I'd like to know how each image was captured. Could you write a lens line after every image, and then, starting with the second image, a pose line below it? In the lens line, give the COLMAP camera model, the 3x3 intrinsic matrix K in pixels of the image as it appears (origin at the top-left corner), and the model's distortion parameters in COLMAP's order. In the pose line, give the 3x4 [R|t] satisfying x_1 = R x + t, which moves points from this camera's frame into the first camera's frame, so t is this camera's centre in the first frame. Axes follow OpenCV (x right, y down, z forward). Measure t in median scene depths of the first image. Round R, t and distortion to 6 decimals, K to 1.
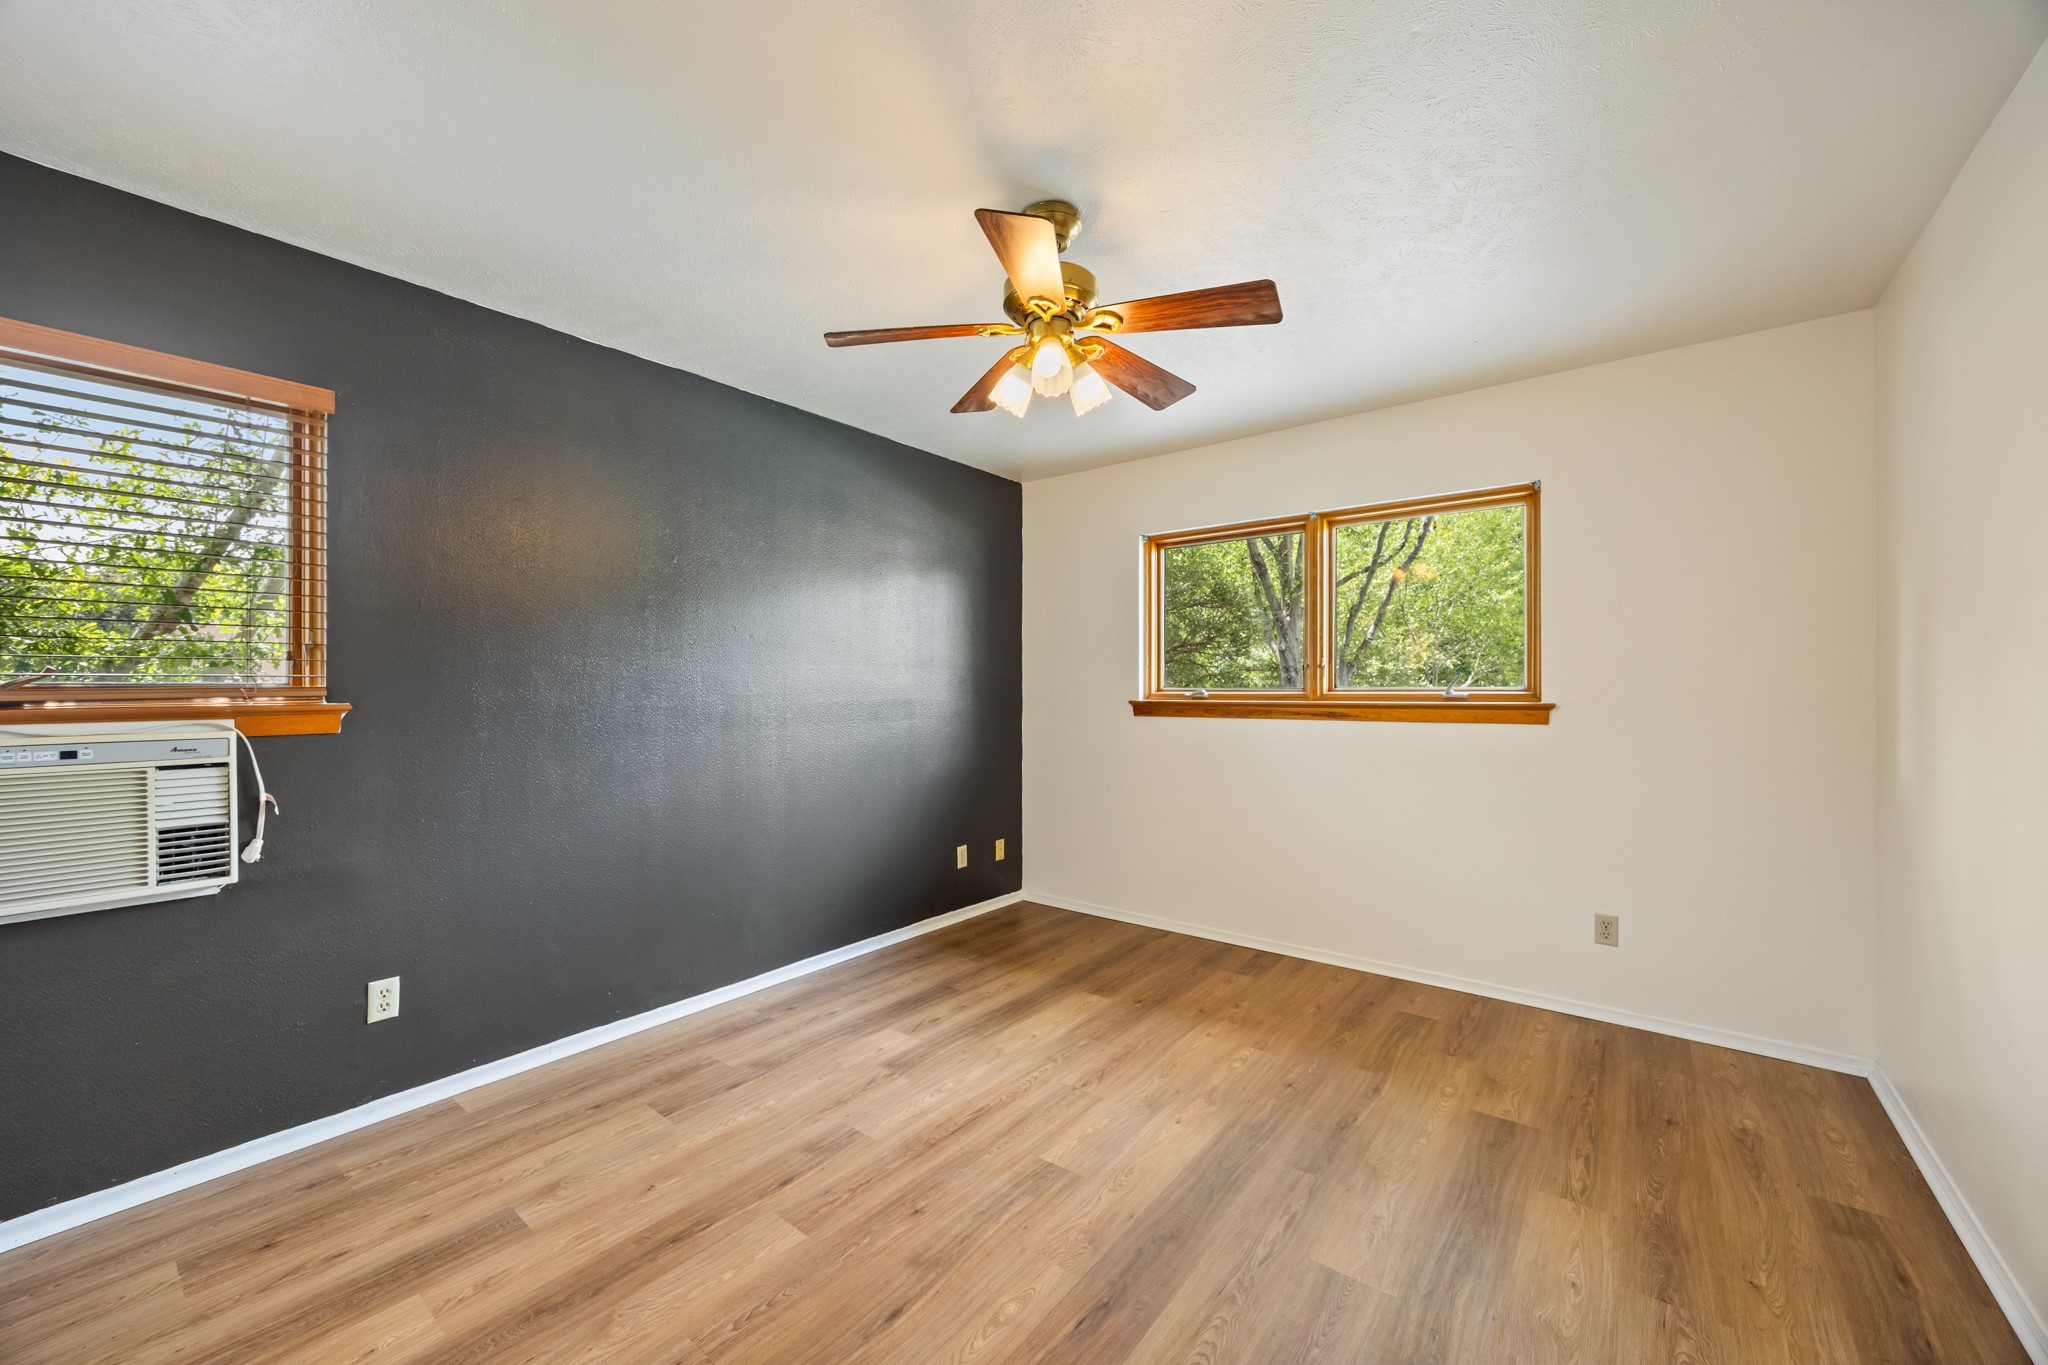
lens RADIAL K [[781.3, 0, 1031.3], [0, 781.3, 683.3], [0, 0, 1]] dist [-0.001989, 0.000197]
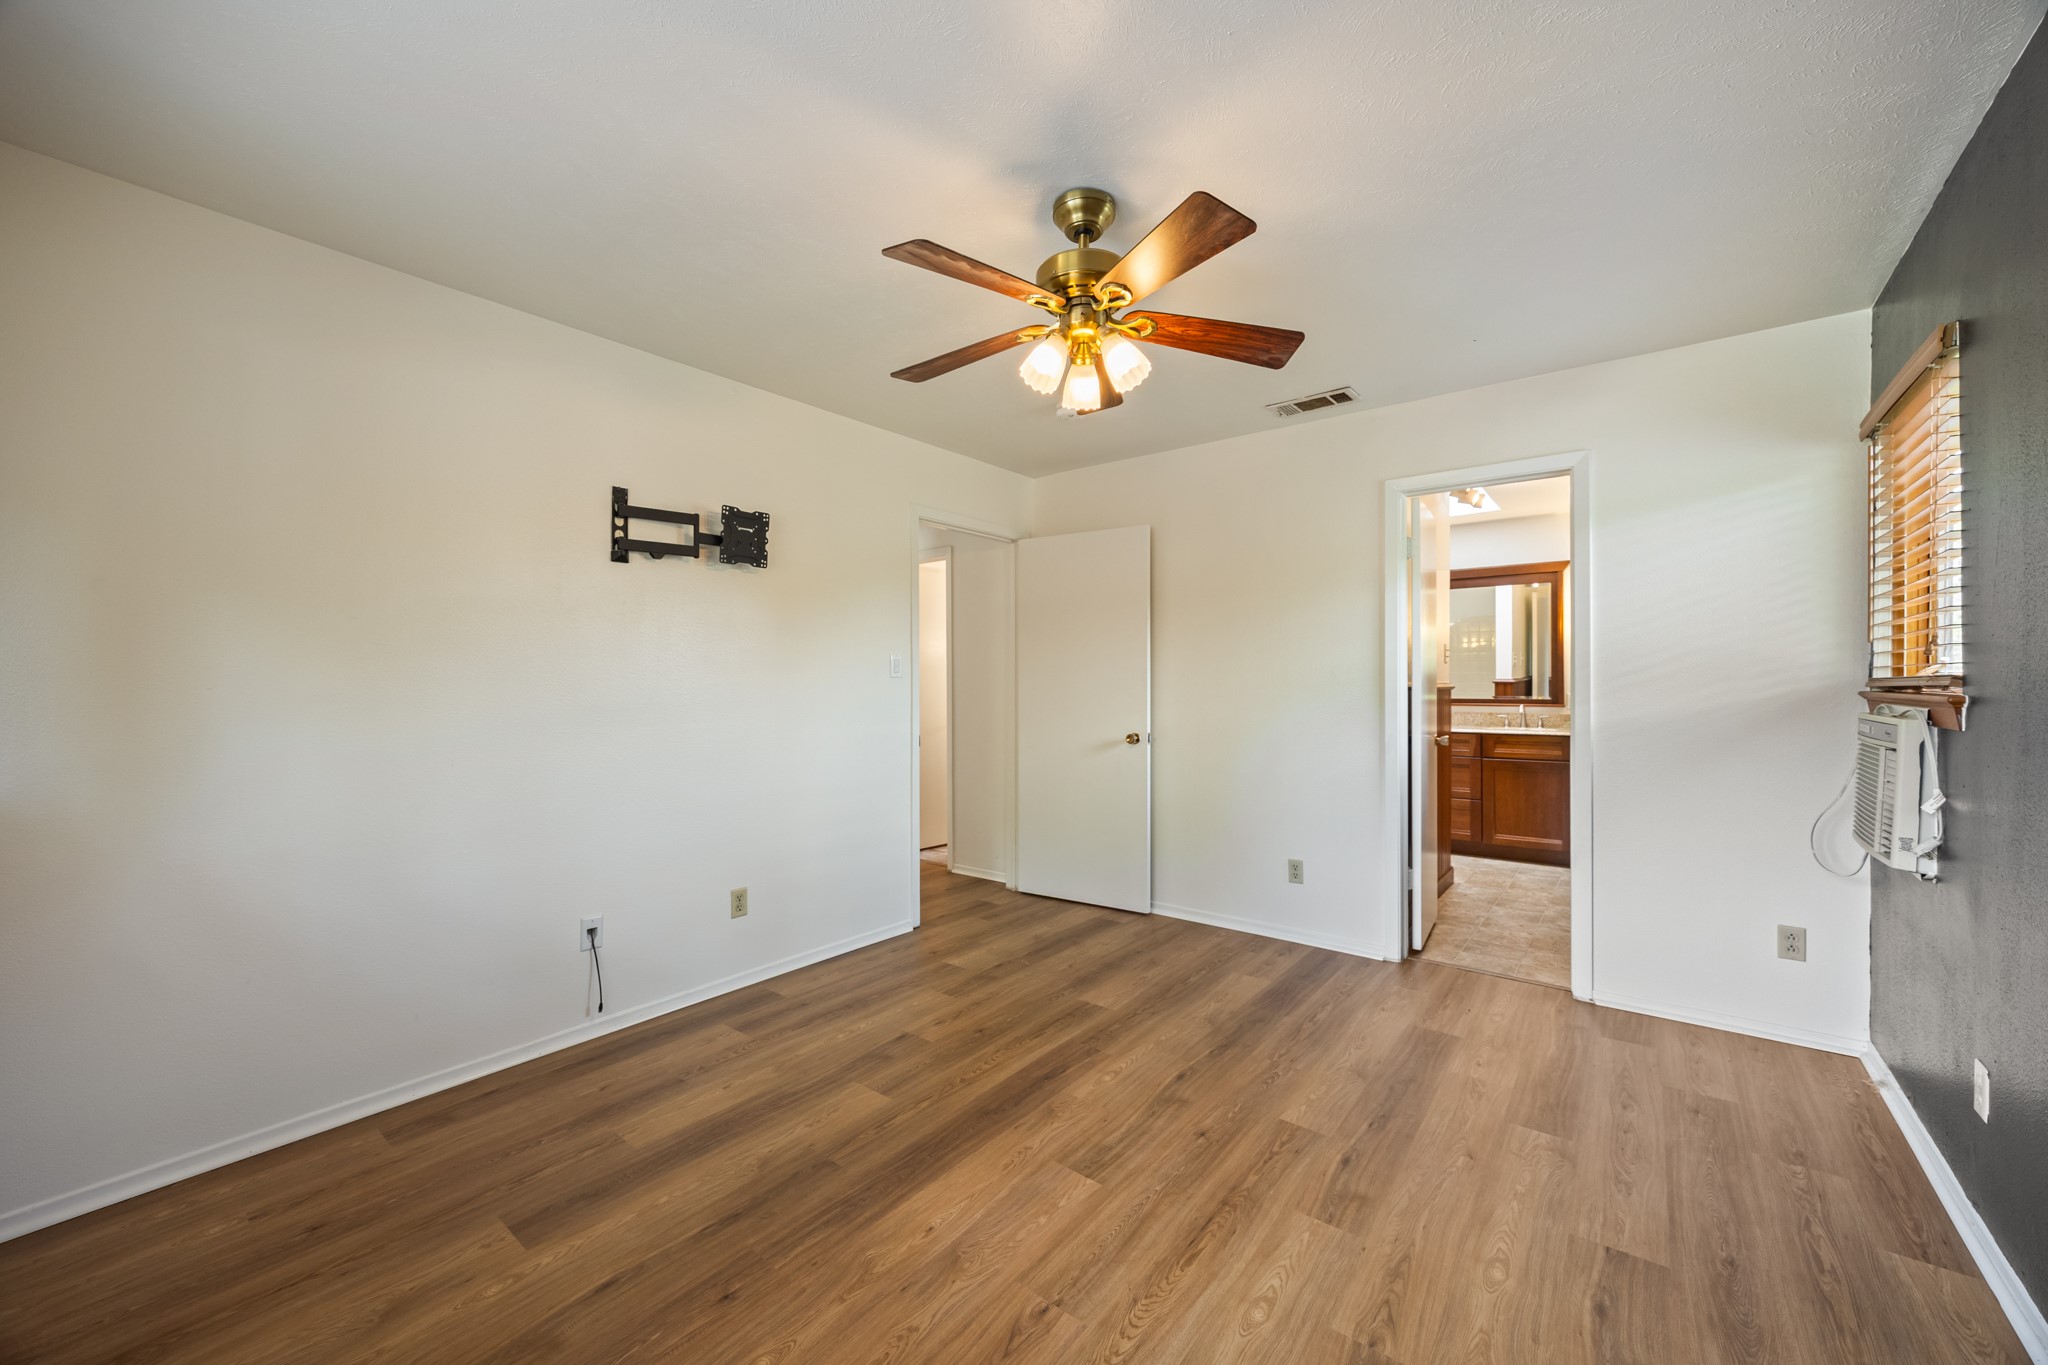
lens RADIAL K [[781.3, 0, 1031.3], [0, 781.3, 683.3], [0, 0, 1]] dist [-0.001989, 0.000197]
pose [[-0.999964, 0.005568, 0.006330, 0.083583], [0.005568, 0.999984, 0.000023, 0.010396], [-0.006330, 0.000059, -0.999980, 1.926451]]
